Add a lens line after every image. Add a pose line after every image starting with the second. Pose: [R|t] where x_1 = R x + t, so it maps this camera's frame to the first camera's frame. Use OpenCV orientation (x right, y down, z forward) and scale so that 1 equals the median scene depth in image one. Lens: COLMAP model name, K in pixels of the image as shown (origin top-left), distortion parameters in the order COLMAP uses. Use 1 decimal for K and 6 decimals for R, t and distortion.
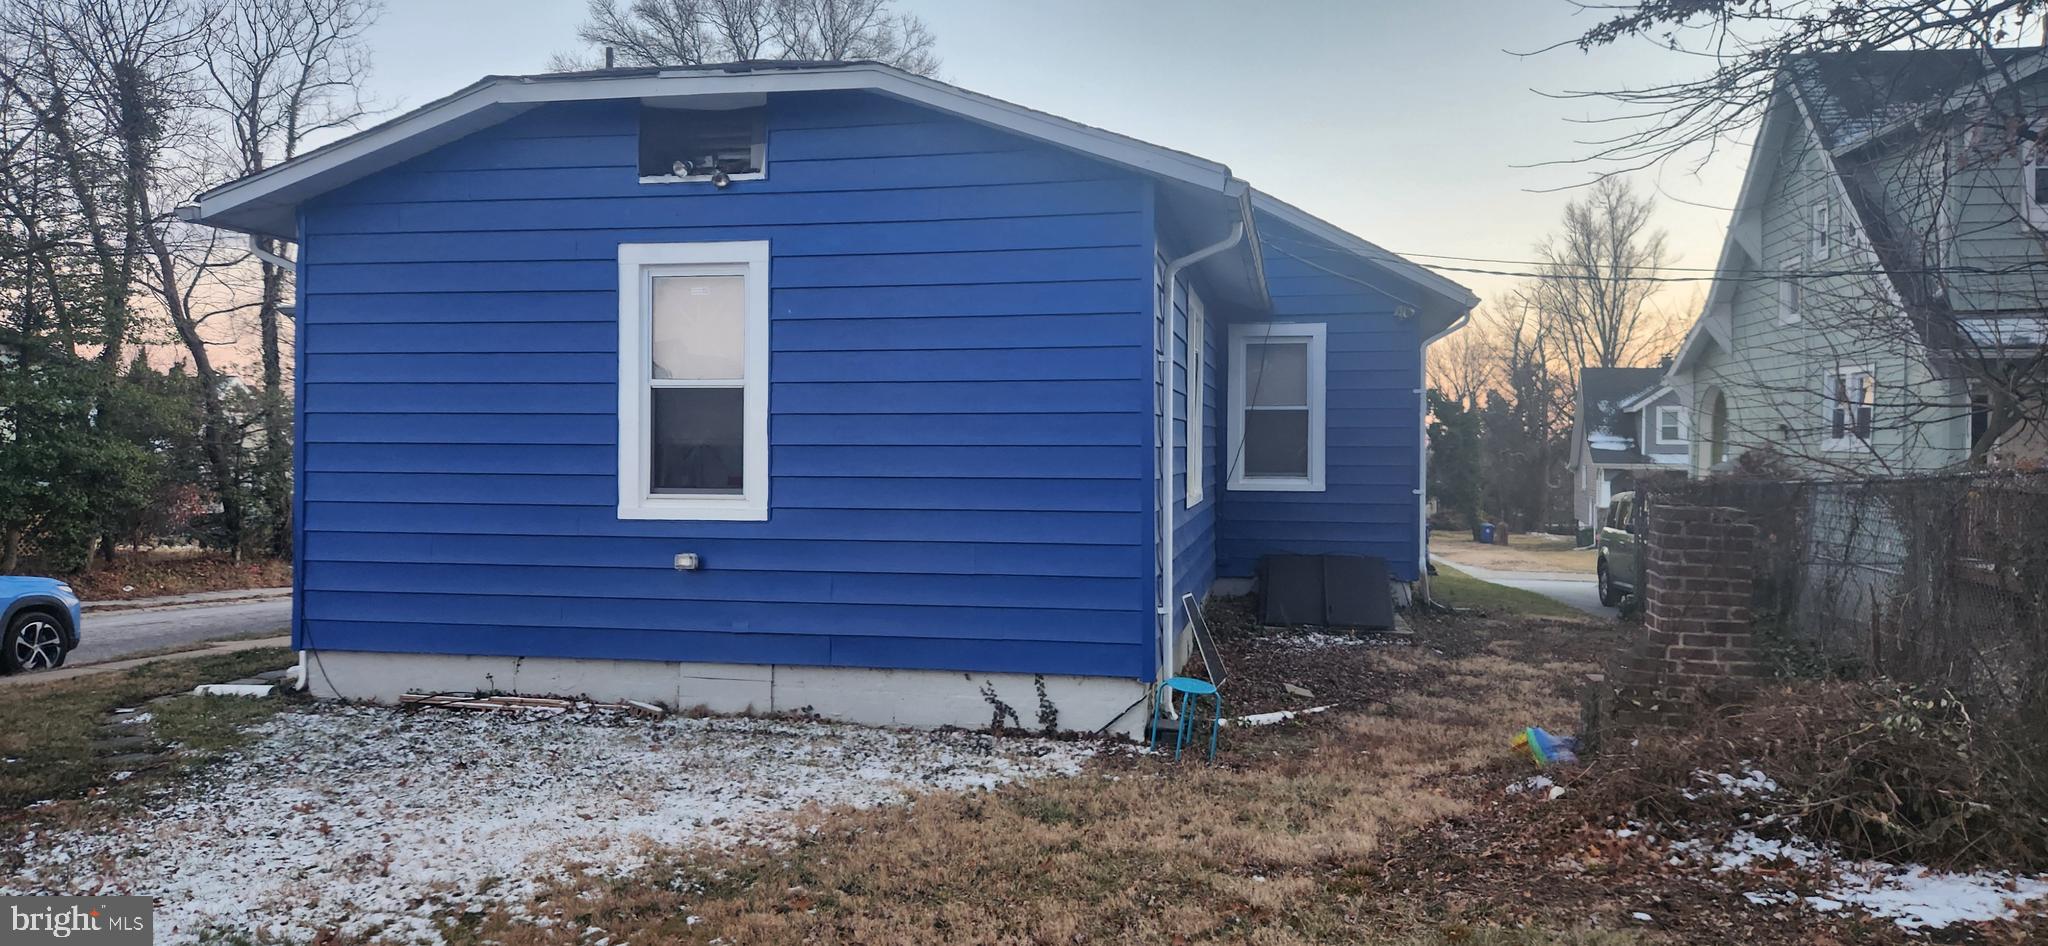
lens RADIAL K [[1376.4, 0, 1024.0], [0, 1376.4, 473.0], [0, 0, 1]] dist [0.094029, -0.104329]
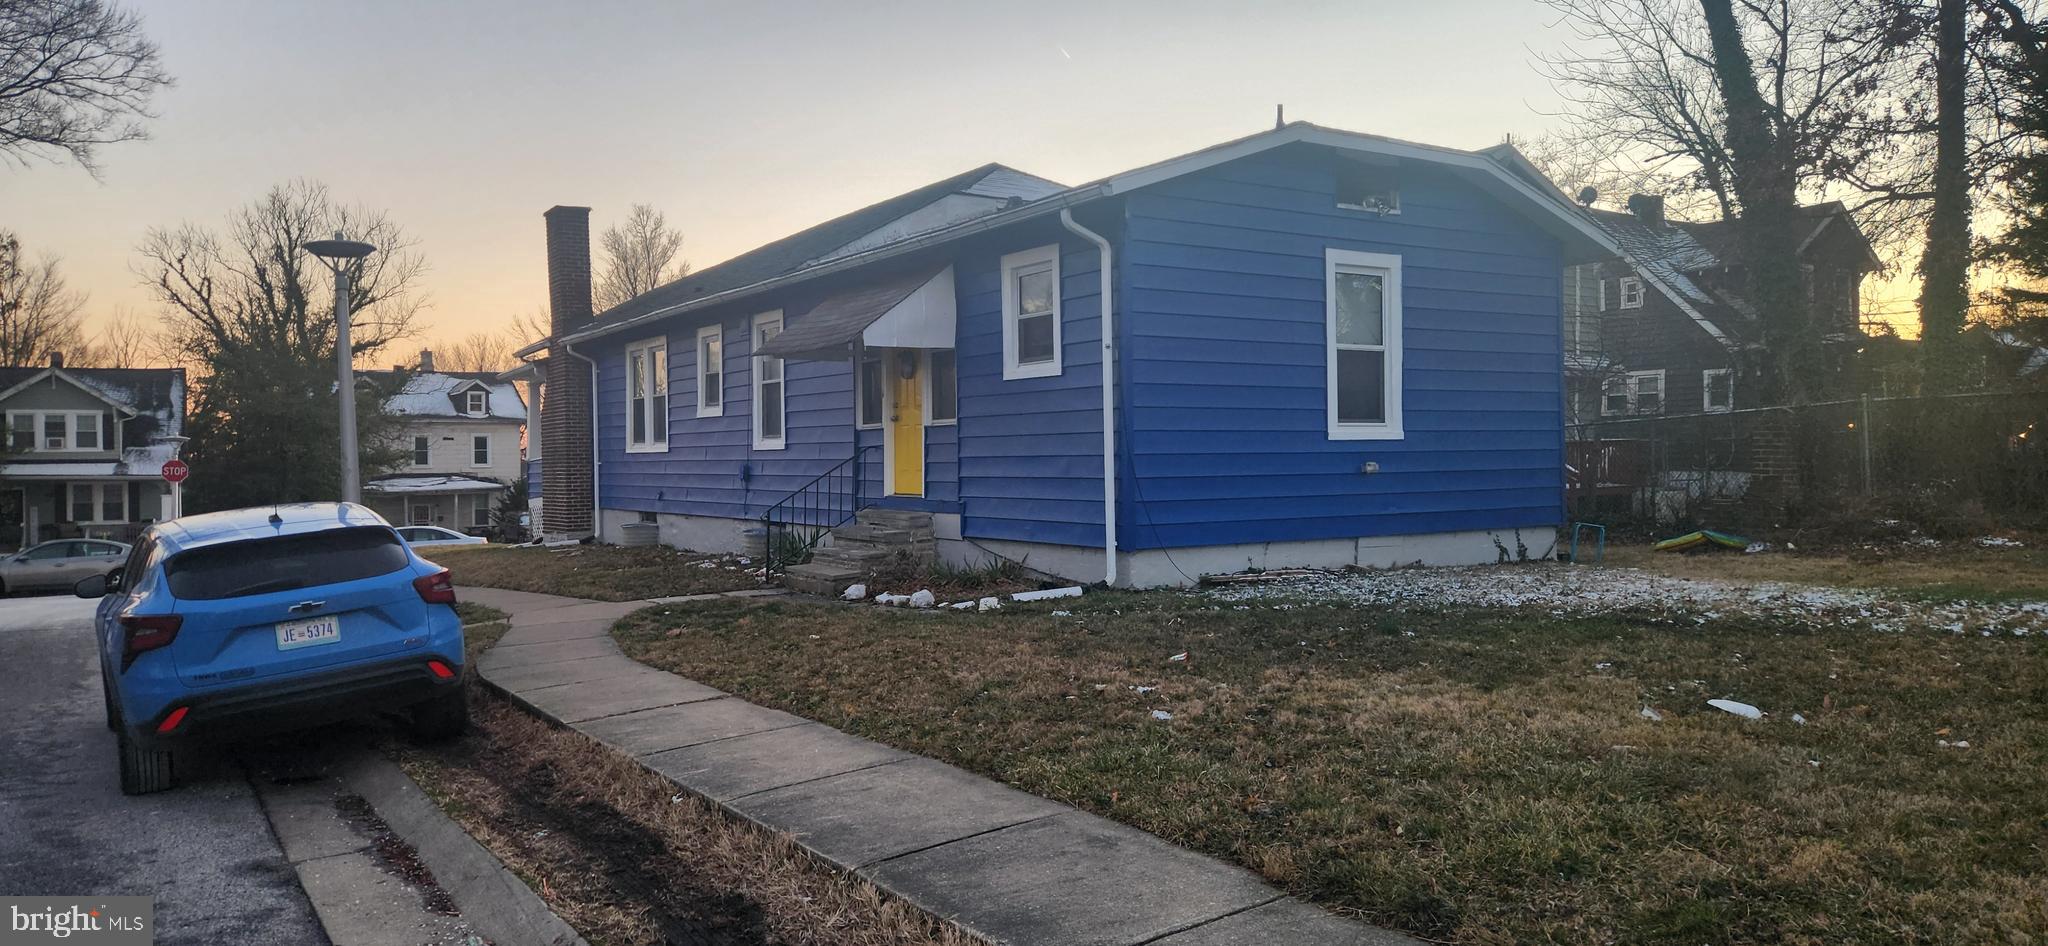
lens RADIAL K [[1376.4, 0, 1024.0], [0, 1376.4, 473.0], [0, 0, 1]] dist [0.094029, -0.104329]
pose [[0.704417, -0.020920, 0.709478, -1.538727], [0.030403, 0.999537, -0.000714, 0.059000], [-0.709135, 0.022073, 0.704727, 0.218909]]
